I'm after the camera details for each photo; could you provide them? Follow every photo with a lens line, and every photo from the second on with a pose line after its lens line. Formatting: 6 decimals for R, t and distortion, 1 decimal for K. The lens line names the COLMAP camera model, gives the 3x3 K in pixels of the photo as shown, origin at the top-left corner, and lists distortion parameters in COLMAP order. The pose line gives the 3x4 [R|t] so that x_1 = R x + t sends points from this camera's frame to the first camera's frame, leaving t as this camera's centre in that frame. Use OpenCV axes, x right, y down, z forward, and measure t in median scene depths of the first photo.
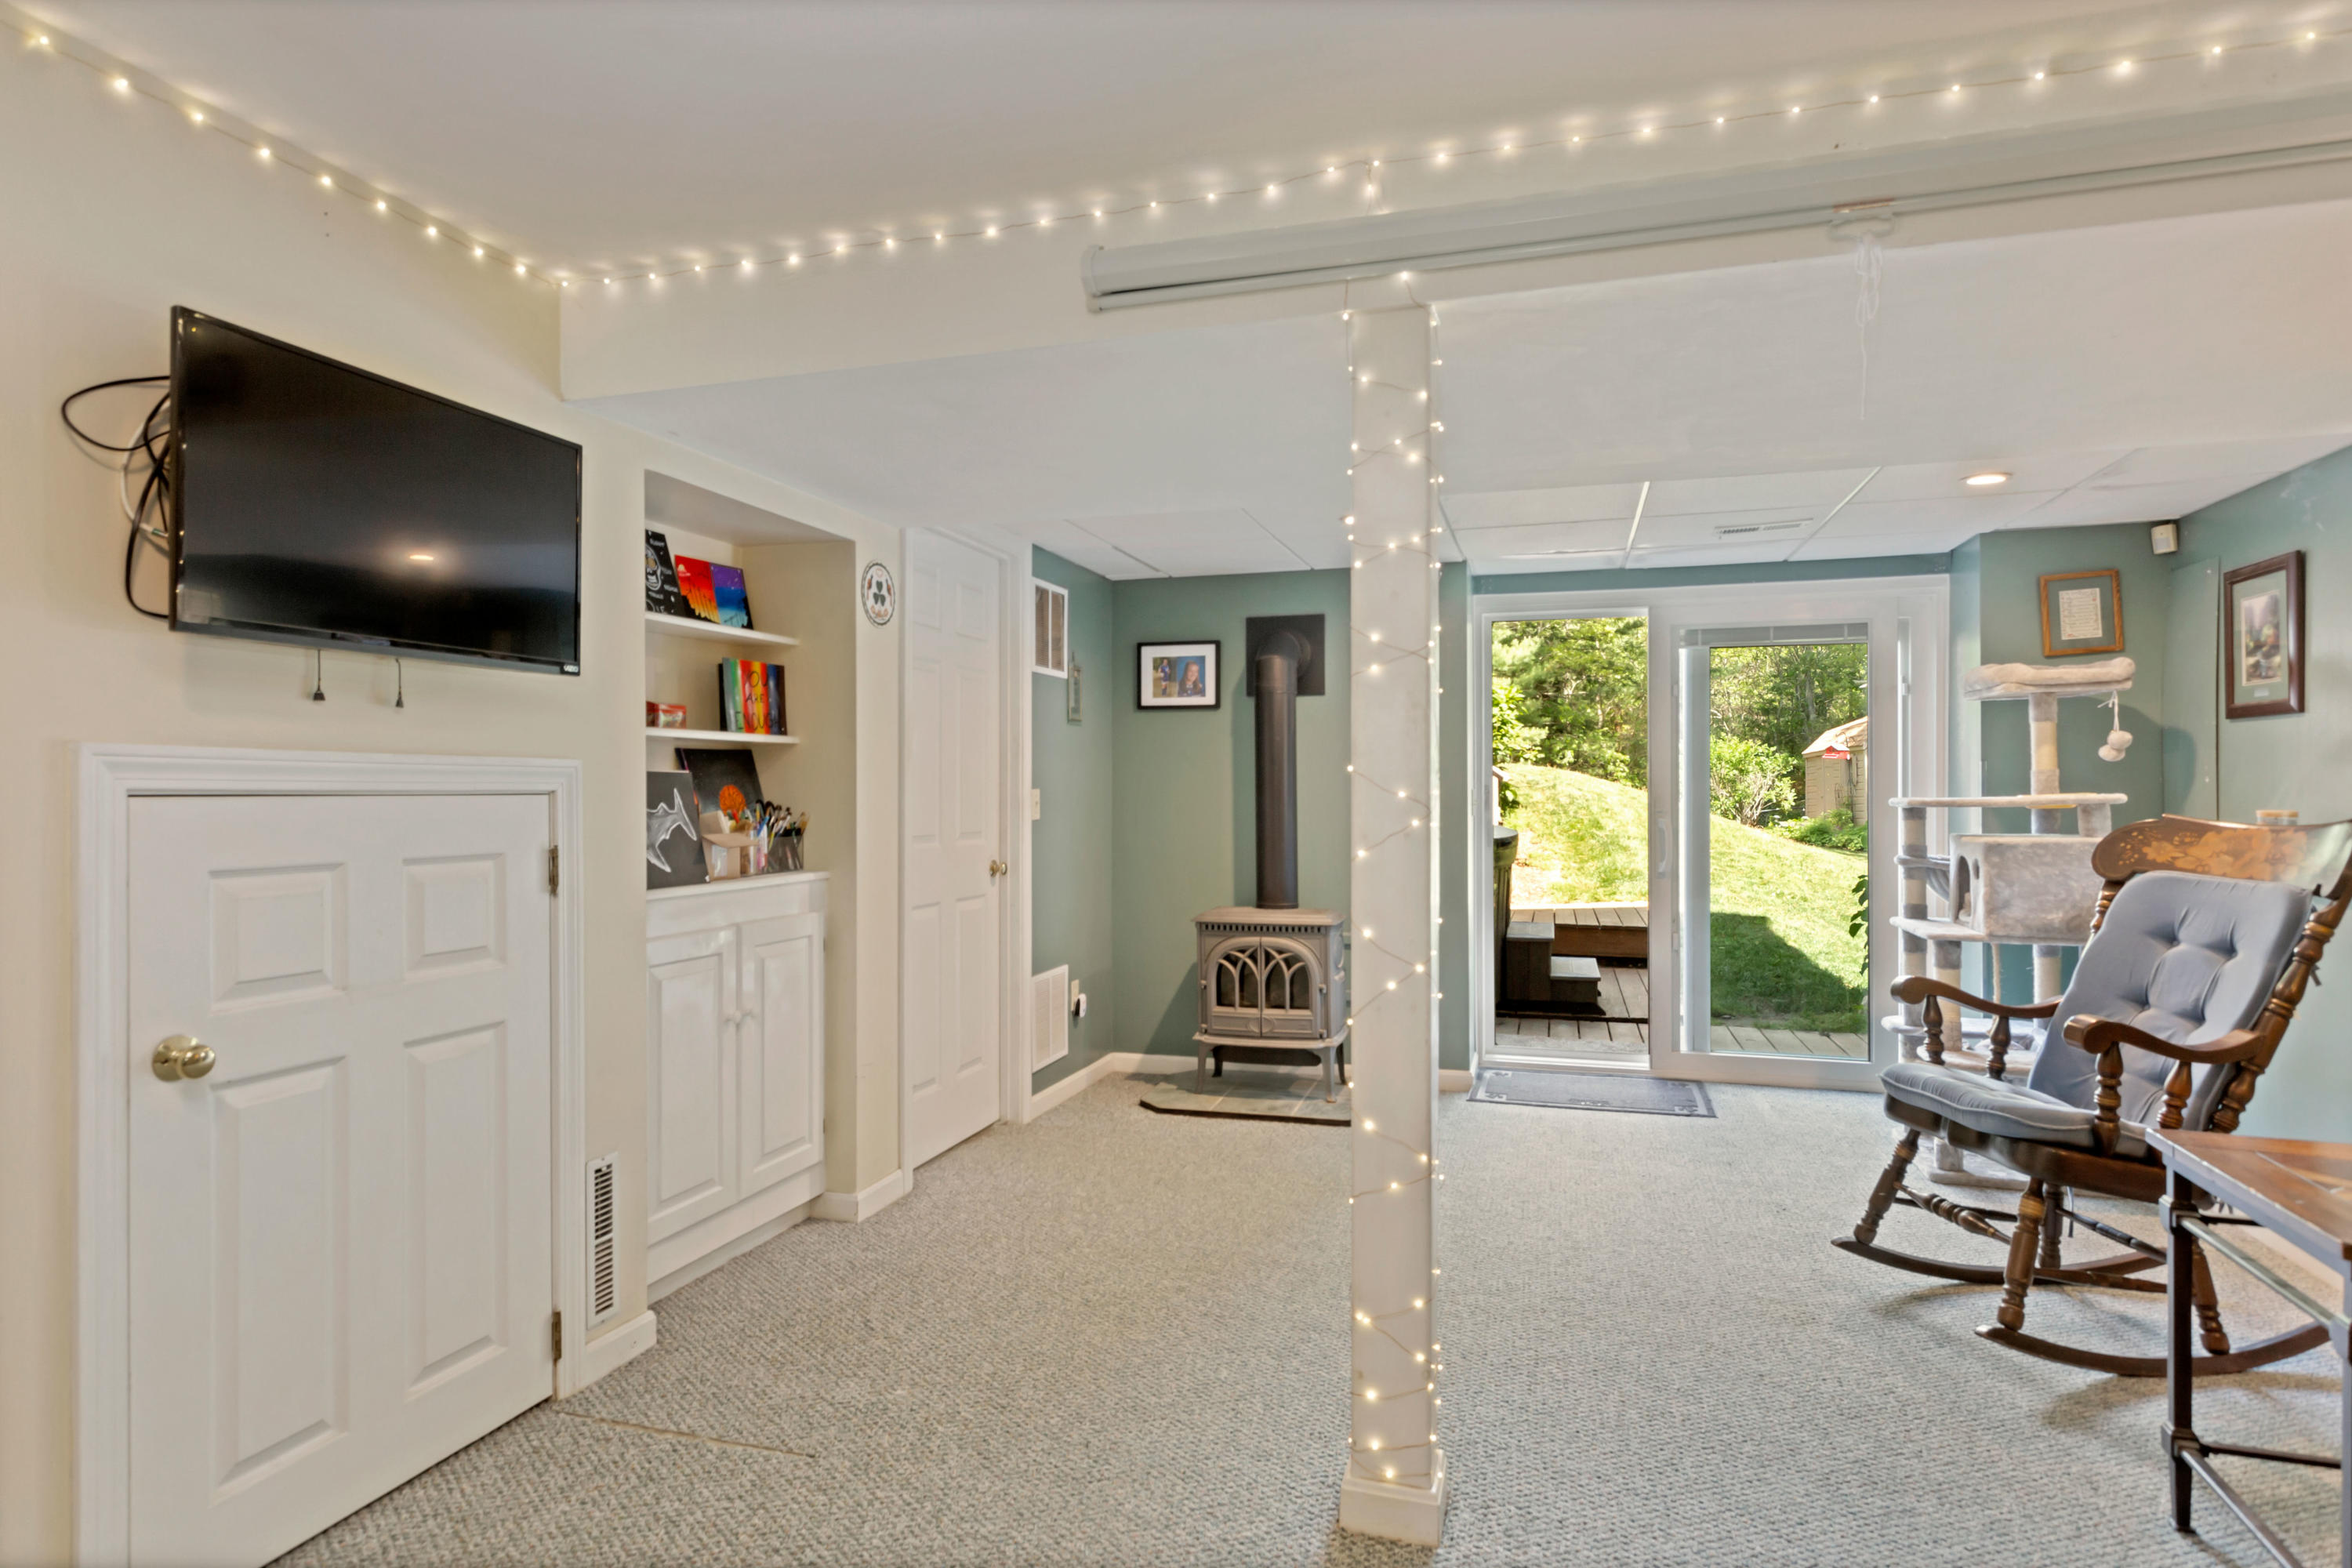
lens RADIAL K [[1276.5, 0, 1174.3], [0, 1276.5, 797.3], [0, 0, 1]] dist [-0.023957, -0.000425]
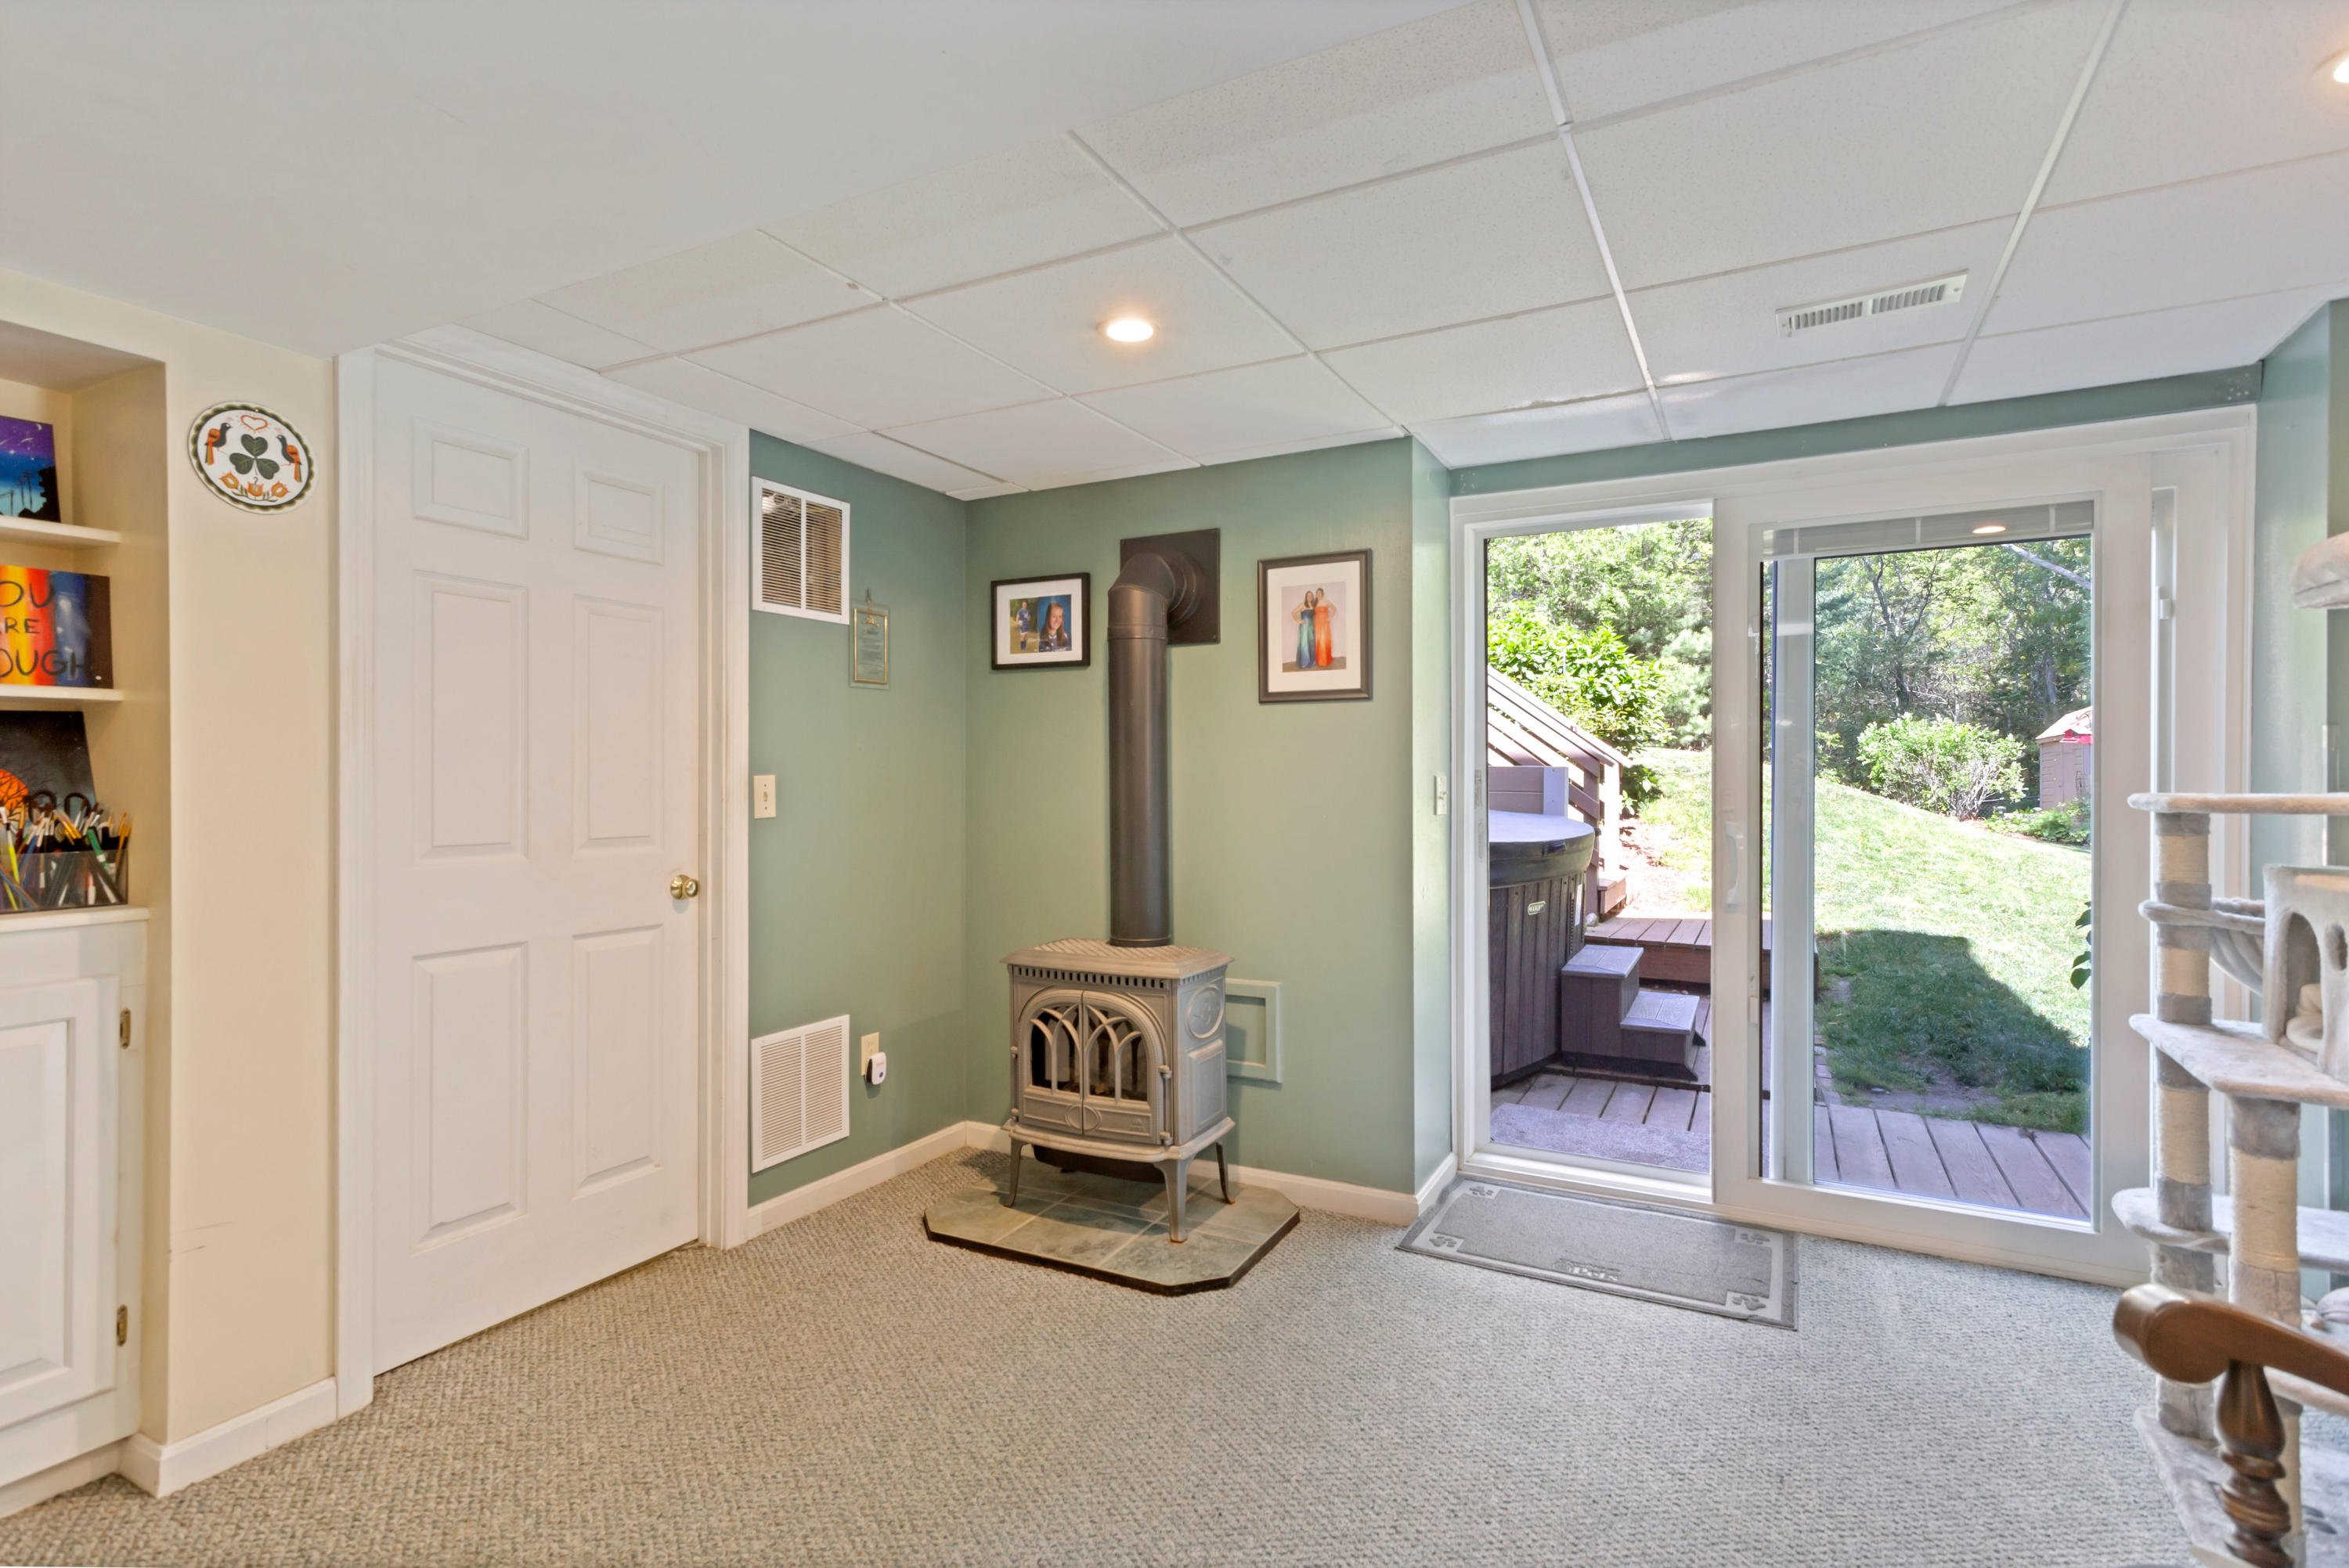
lens RADIAL K [[1148.7, 0, 1178.6], [0, 1148.7, 788.2], [0, 0, 1]] dist [-0.001070, 0.001445]
pose [[0.982614, 0.003409, -0.185627, 0.222132], [-0.002698, 0.999988, 0.004083, -0.002211], [0.185639, -0.003511, 0.982612, 0.383000]]
